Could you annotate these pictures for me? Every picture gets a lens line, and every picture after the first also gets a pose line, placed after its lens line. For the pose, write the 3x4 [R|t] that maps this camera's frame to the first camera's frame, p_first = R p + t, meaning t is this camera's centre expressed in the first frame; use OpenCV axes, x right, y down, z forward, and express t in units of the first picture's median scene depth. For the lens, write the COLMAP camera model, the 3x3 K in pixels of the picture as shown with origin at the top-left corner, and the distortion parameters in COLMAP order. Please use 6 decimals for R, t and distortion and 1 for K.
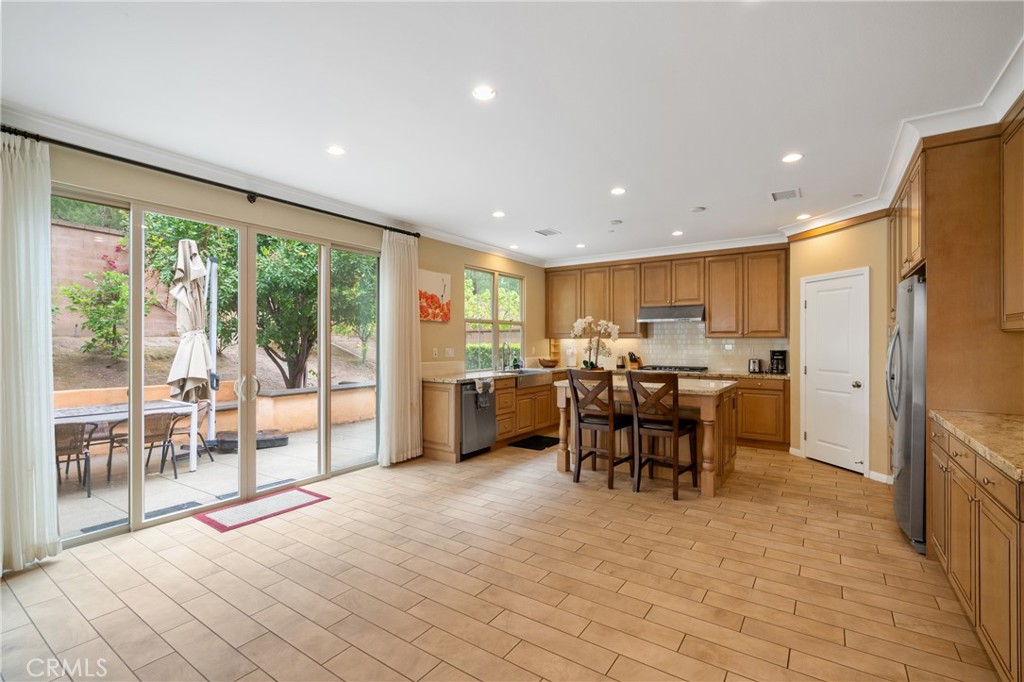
lens RADIAL K [[463.8, 0, 515.1], [0, 463.8, 340.6], [0, 0, 1]] dist [-0.002412, 0.000828]
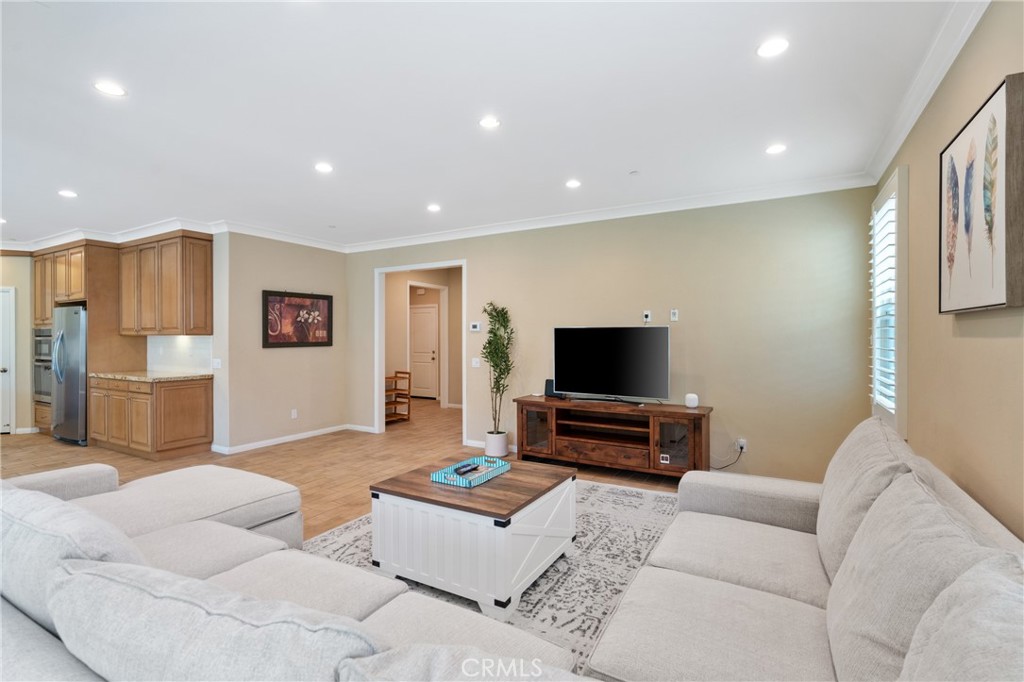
lens RADIAL K [[463.8, 0, 515.1], [0, 463.8, 340.6], [0, 0, 1]] dist [-0.002412, 0.000828]
pose [[-0.088412, -0.007013, 0.996059, -0.681329], [-0.002584, 0.999973, 0.006811, -0.007138], [-0.996081, -0.001972, -0.088428, -0.356855]]
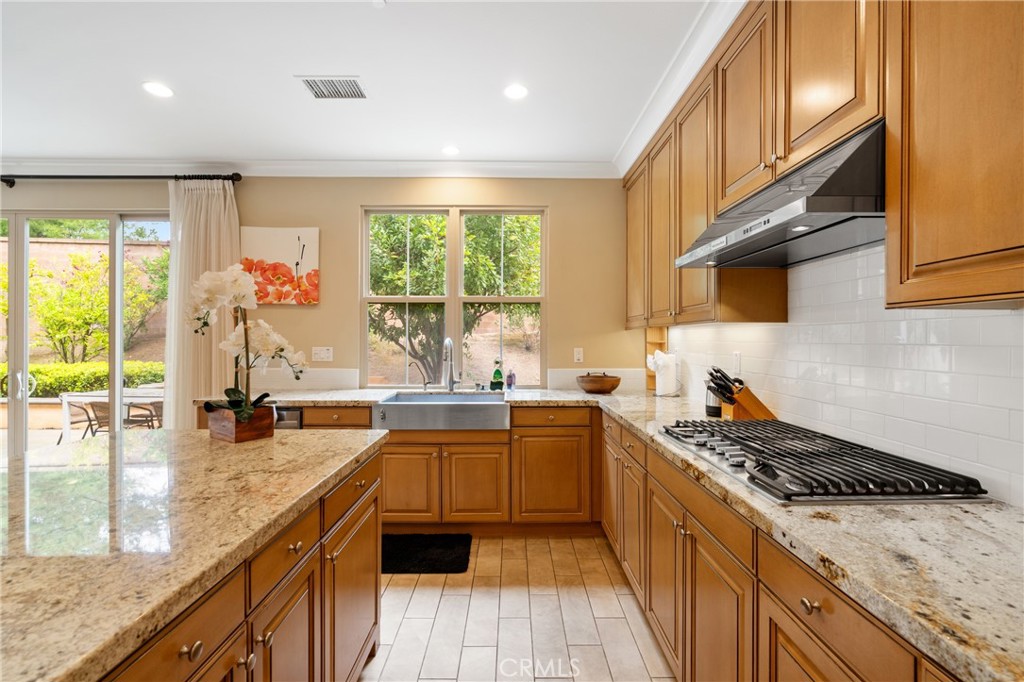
lens RADIAL K [[463.8, 0, 515.1], [0, 463.8, 340.6], [0, 0, 1]] dist [-0.002412, 0.000828]
pose [[0.571874, 0.001801, -0.820340, 0.559028], [0.002915, 0.999987, 0.004228, 0.006387], [0.820337, -0.004809, 0.571861, 0.937801]]
